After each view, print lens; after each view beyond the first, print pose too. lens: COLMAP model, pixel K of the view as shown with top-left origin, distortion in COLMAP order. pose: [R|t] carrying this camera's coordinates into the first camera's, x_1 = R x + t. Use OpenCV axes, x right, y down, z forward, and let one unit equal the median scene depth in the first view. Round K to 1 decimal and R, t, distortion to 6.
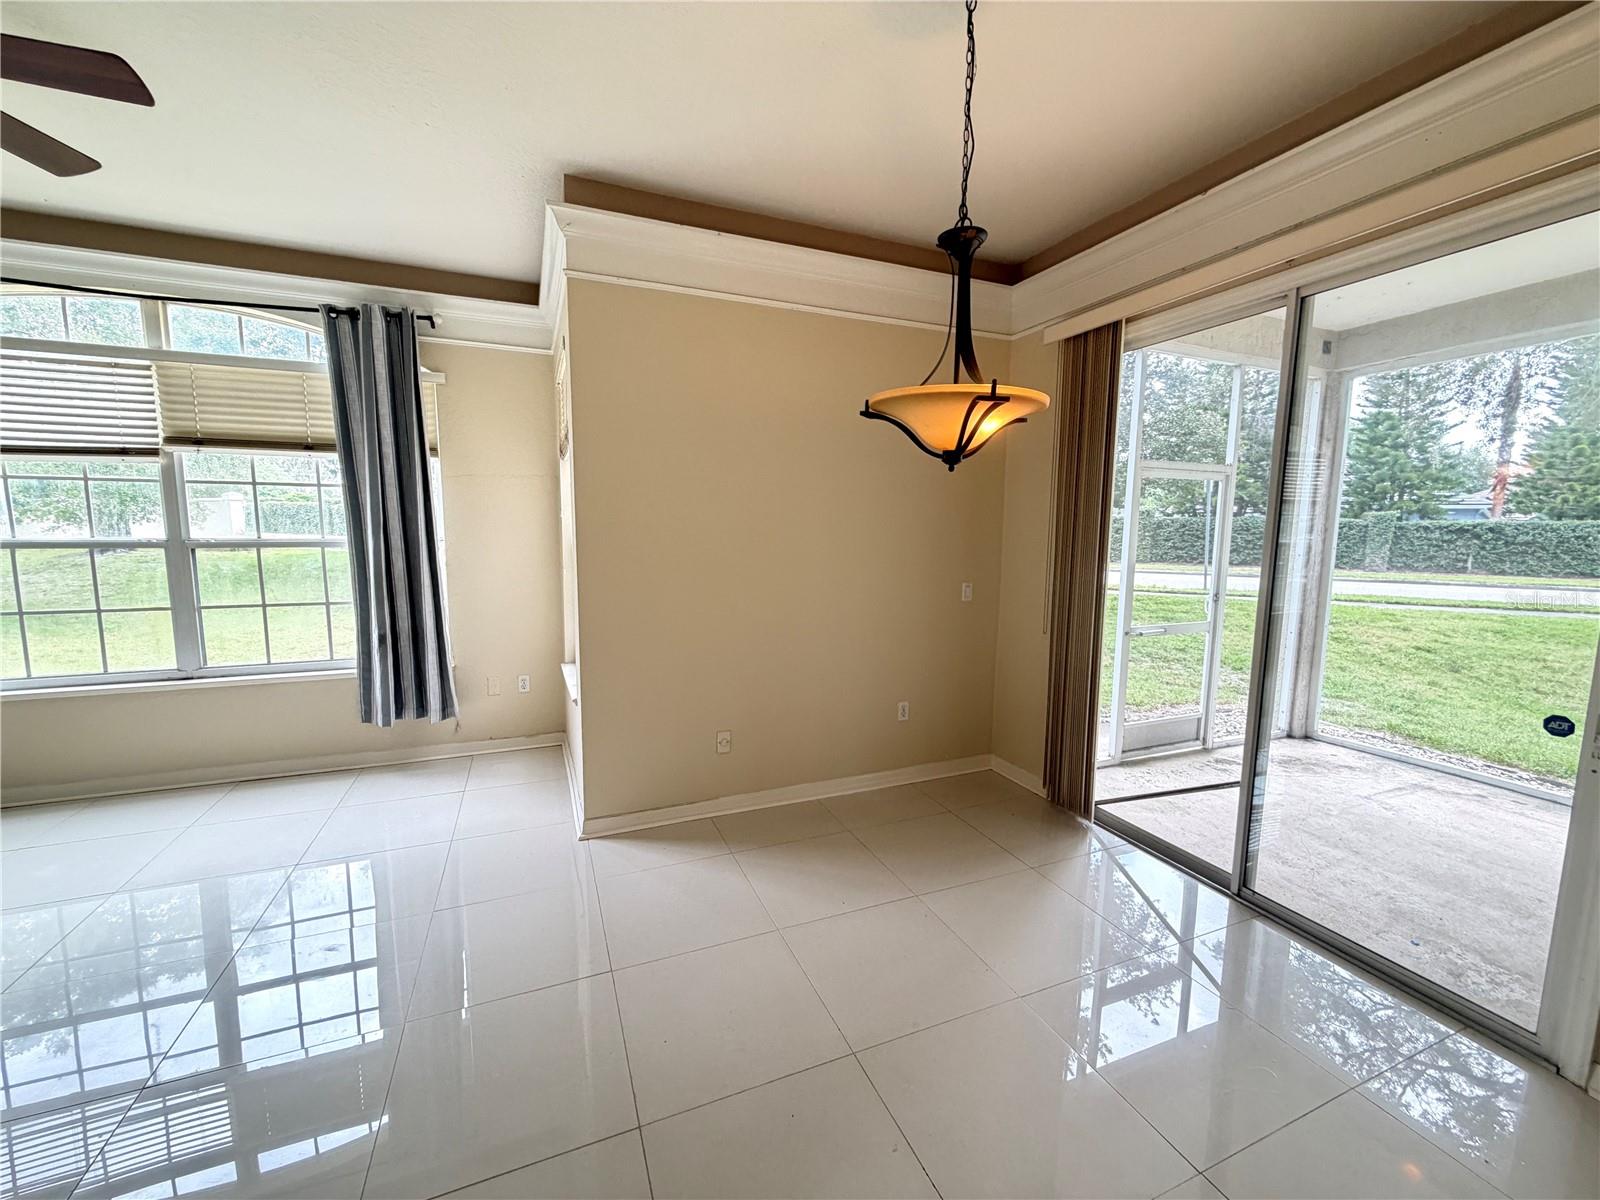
lens RADIAL K [[636.0, 0, 795.3], [0, 636.0, 601.1], [0, 0, 1]] dist [-0.001704, -0.000288]
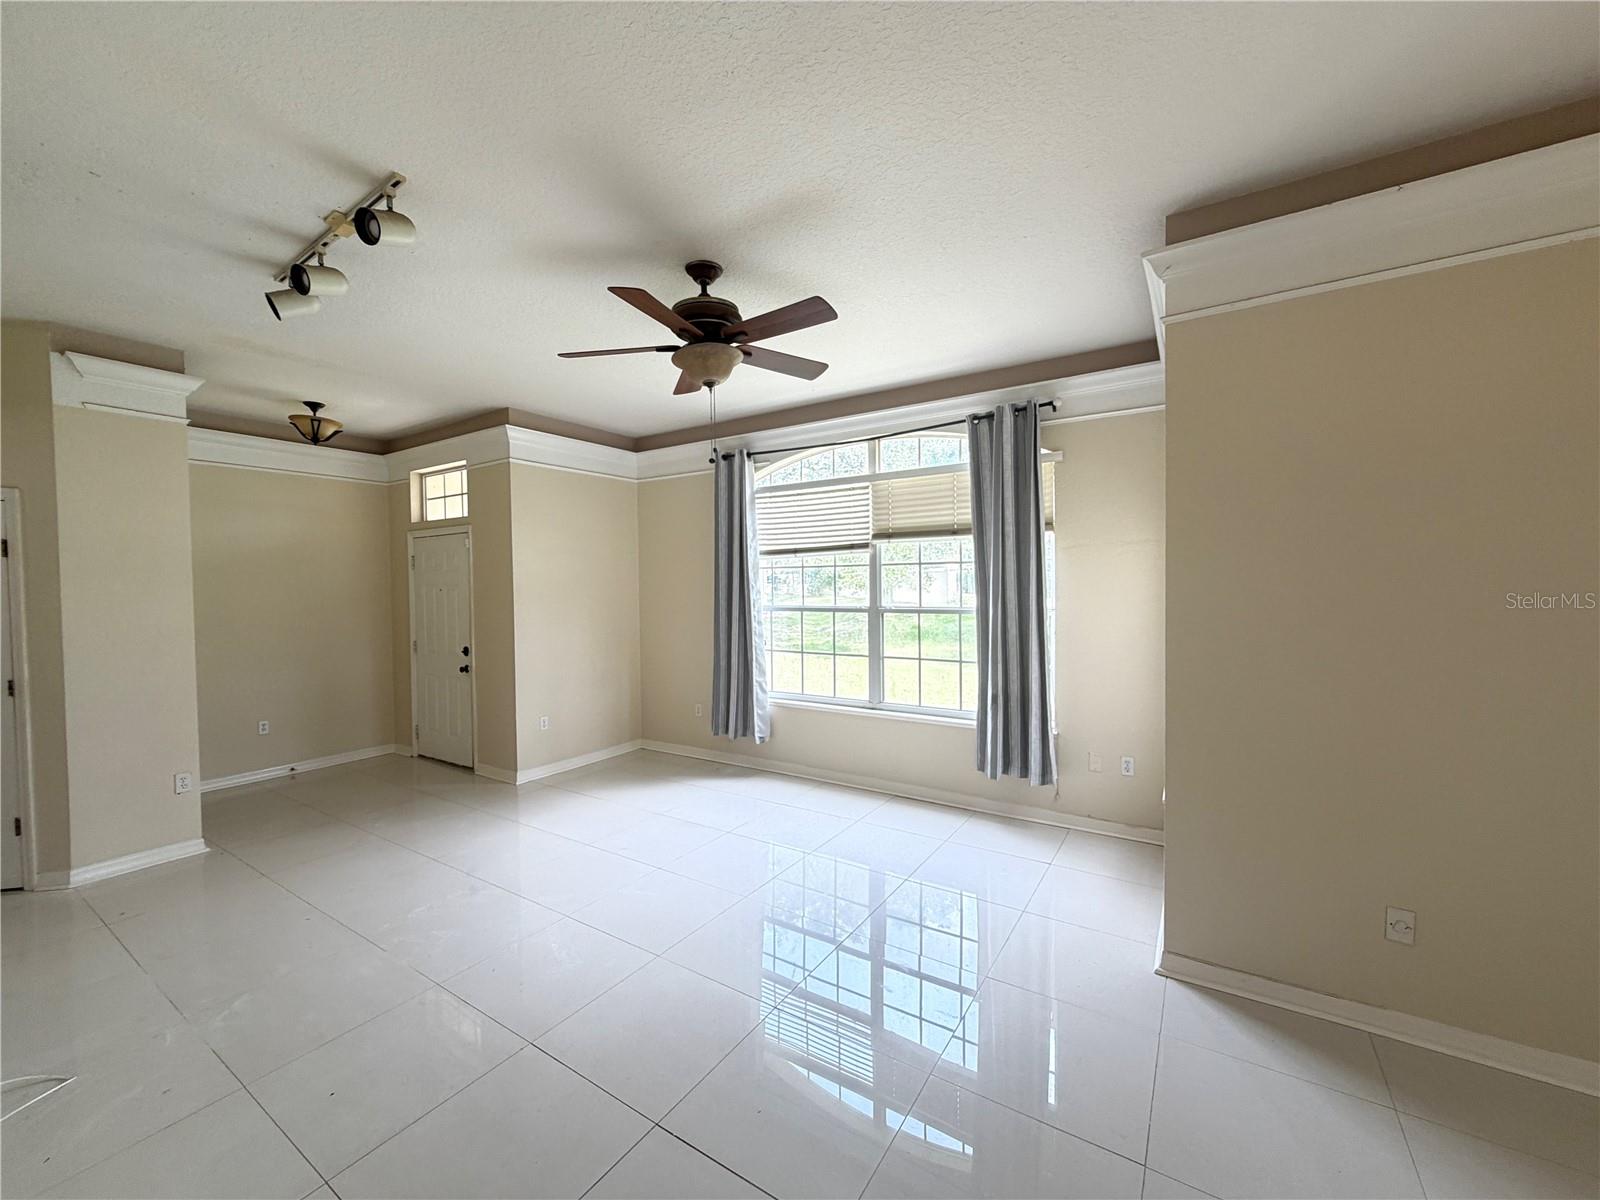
lens RADIAL K [[636.0, 0, 793.7], [0, 636.0, 597.7], [0, 0, 1]] dist [-0.001704, -0.000288]
pose [[0.563337, 0.000127, -0.826227, 0.067660], [-0.081524, 0.995129, -0.055431, -0.024541], [0.822196, 0.098584, 0.560603, 0.075831]]
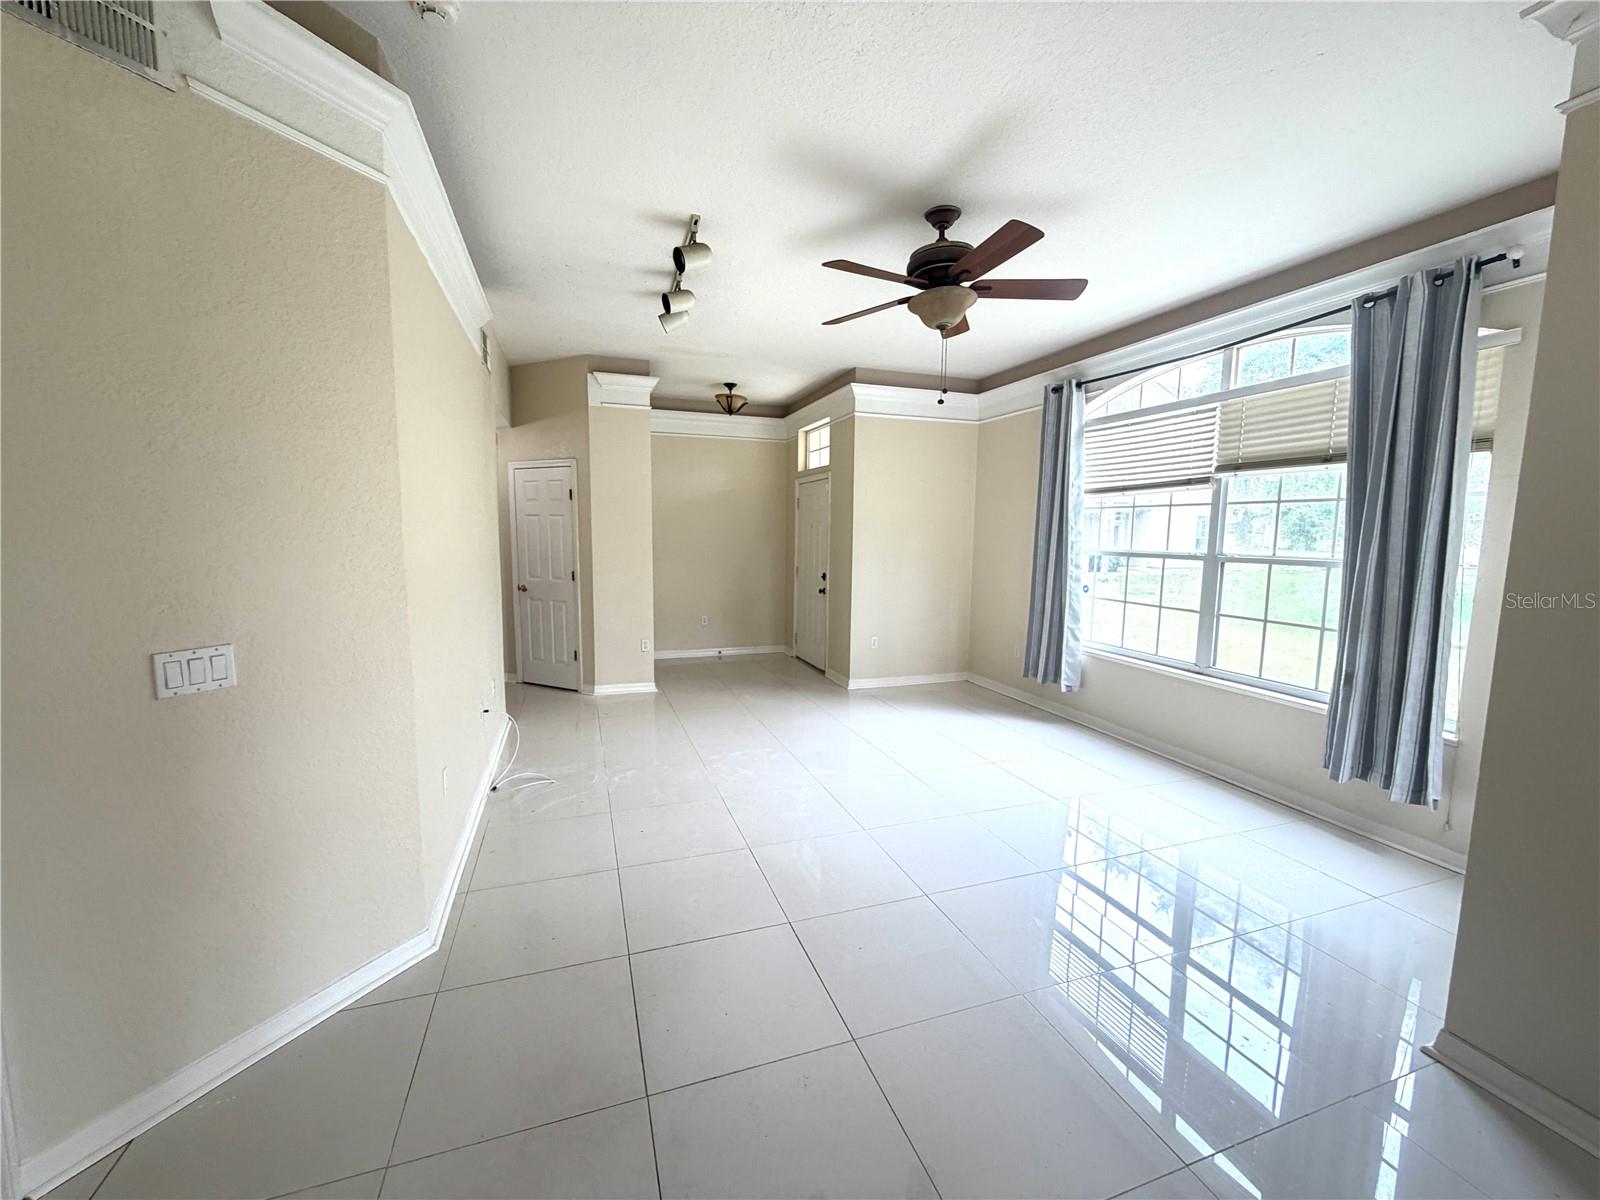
lens RADIAL K [[636.0, 0, 792.4], [0, 636.0, 594.1], [0, 0, 1]] dist [-0.001704, -0.000288]
pose [[-0.062002, 0.088344, -0.994159, 0.223928], [-0.132666, 0.986507, 0.095938, -0.032693], [0.989220, 0.137840, -0.049445, 0.299696]]
